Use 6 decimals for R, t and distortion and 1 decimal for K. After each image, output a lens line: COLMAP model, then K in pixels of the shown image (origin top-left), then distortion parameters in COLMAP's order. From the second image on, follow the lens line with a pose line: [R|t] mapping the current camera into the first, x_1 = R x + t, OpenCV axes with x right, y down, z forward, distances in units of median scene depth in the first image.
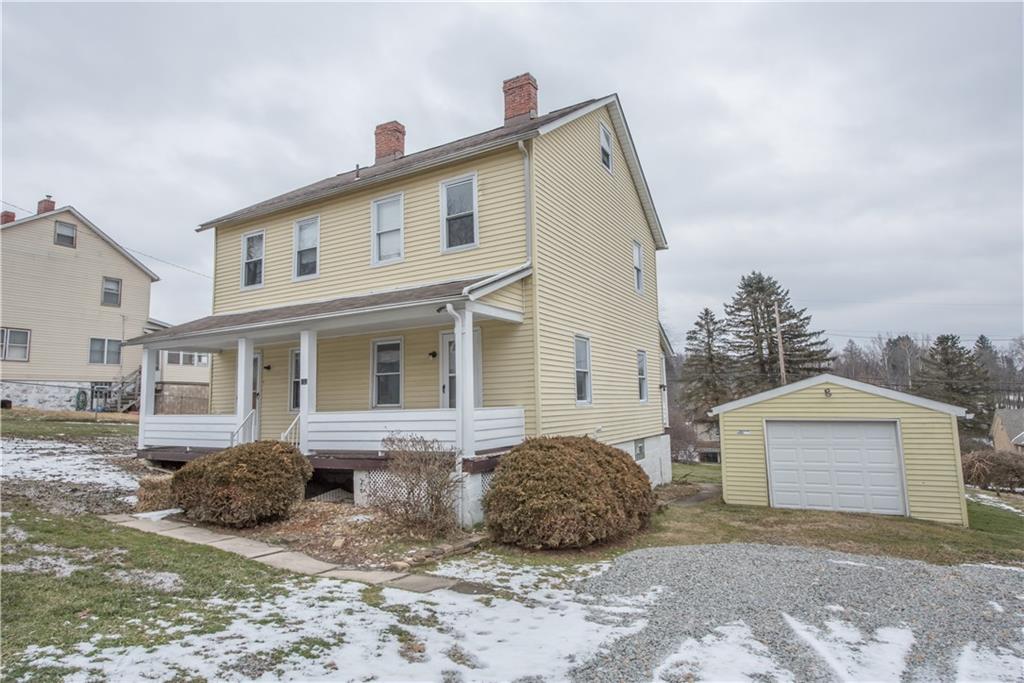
lens RADIAL K [[566.4, 0, 512.0], [0, 566.4, 341.5], [0, 0, 1]] dist [-0.003469, -0.000720]
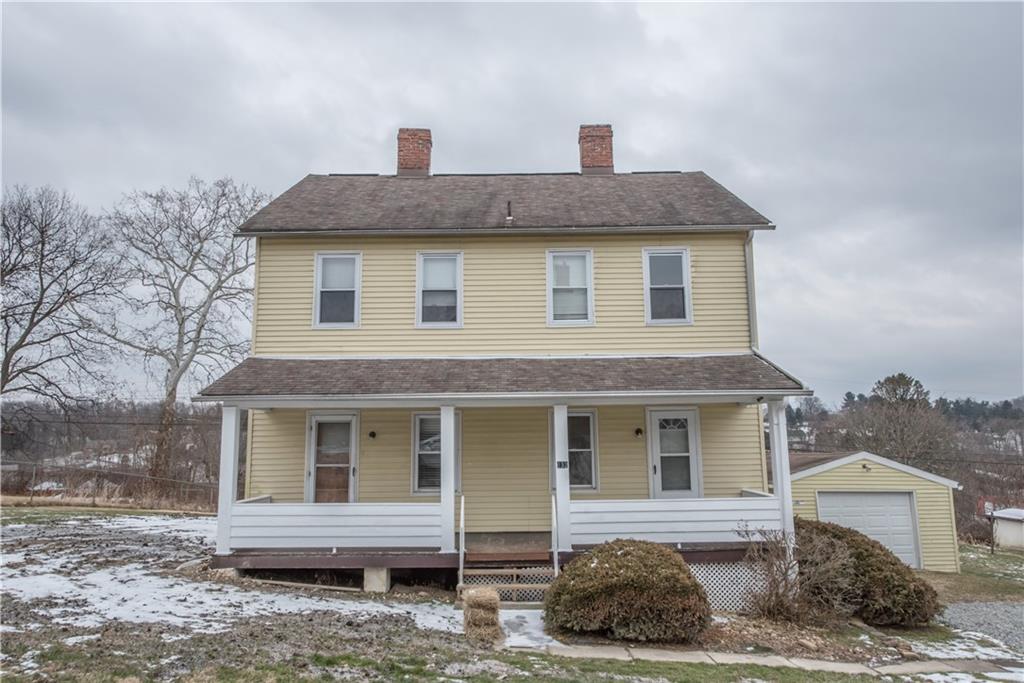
lens RADIAL K [[678.6, 0, 512.0], [0, 678.6, 341.5], [0, 0, 1]] dist [0.001709, -0.000227]
pose [[0.873596, 0.084089, 0.479331, -0.737072], [-0.063675, 0.996242, -0.058721, -0.039288], [-0.482467, 0.020777, 0.875668, 0.099796]]
